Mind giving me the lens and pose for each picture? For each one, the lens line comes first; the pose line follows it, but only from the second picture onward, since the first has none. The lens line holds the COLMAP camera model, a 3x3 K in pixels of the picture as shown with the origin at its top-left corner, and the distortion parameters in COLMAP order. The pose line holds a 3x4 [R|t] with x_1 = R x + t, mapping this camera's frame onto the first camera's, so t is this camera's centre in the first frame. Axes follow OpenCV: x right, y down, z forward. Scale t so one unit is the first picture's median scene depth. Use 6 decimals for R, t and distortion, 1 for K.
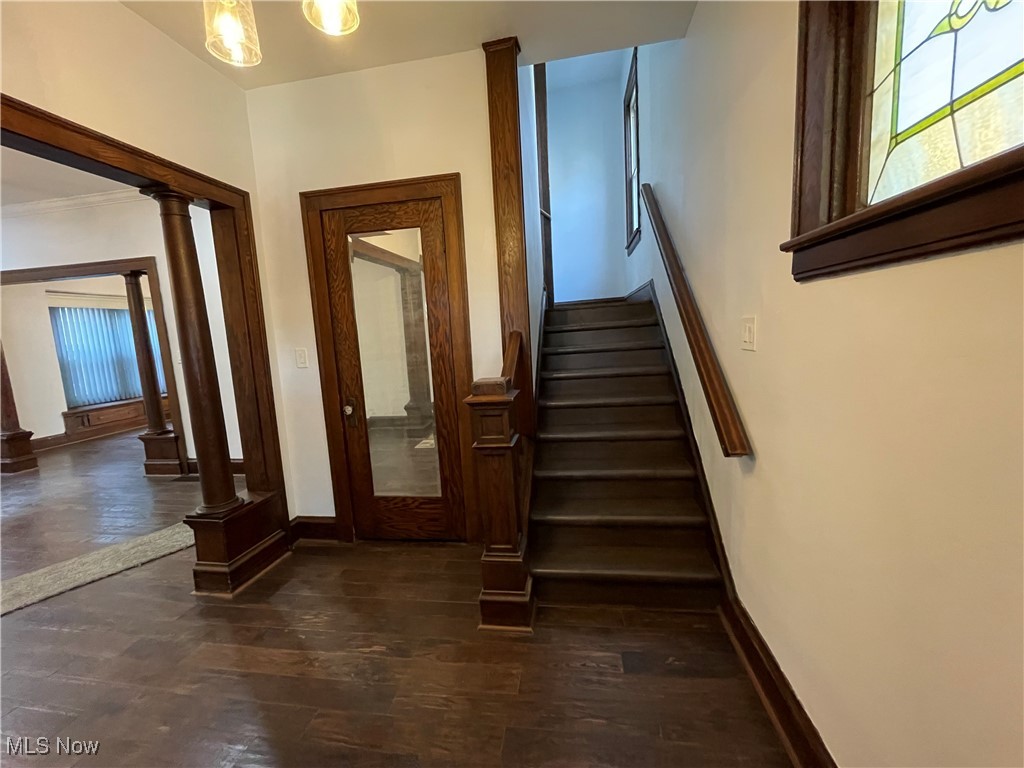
lens RADIAL K [[413.3, 0, 509.8], [0, 413.3, 381.2], [0, 0, 1]] dist [-0.003806, -0.000599]
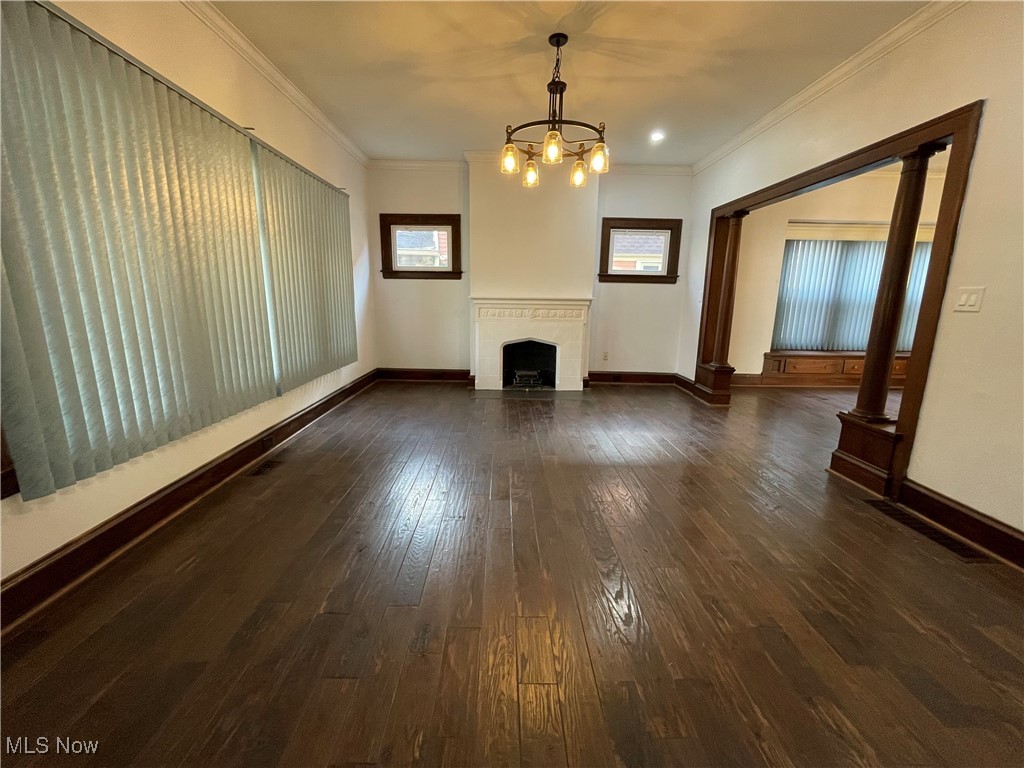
lens RADIAL K [[413.3, 0, 509.8], [0, 413.3, 381.2], [0, 0, 1]] dist [-0.003806, -0.000599]
pose [[0.167708, 0.254901, -0.952313, -0.279053], [-0.144614, 0.961905, 0.232002, 0.002641], [0.975172, 0.098809, 0.198181, 0.257266]]
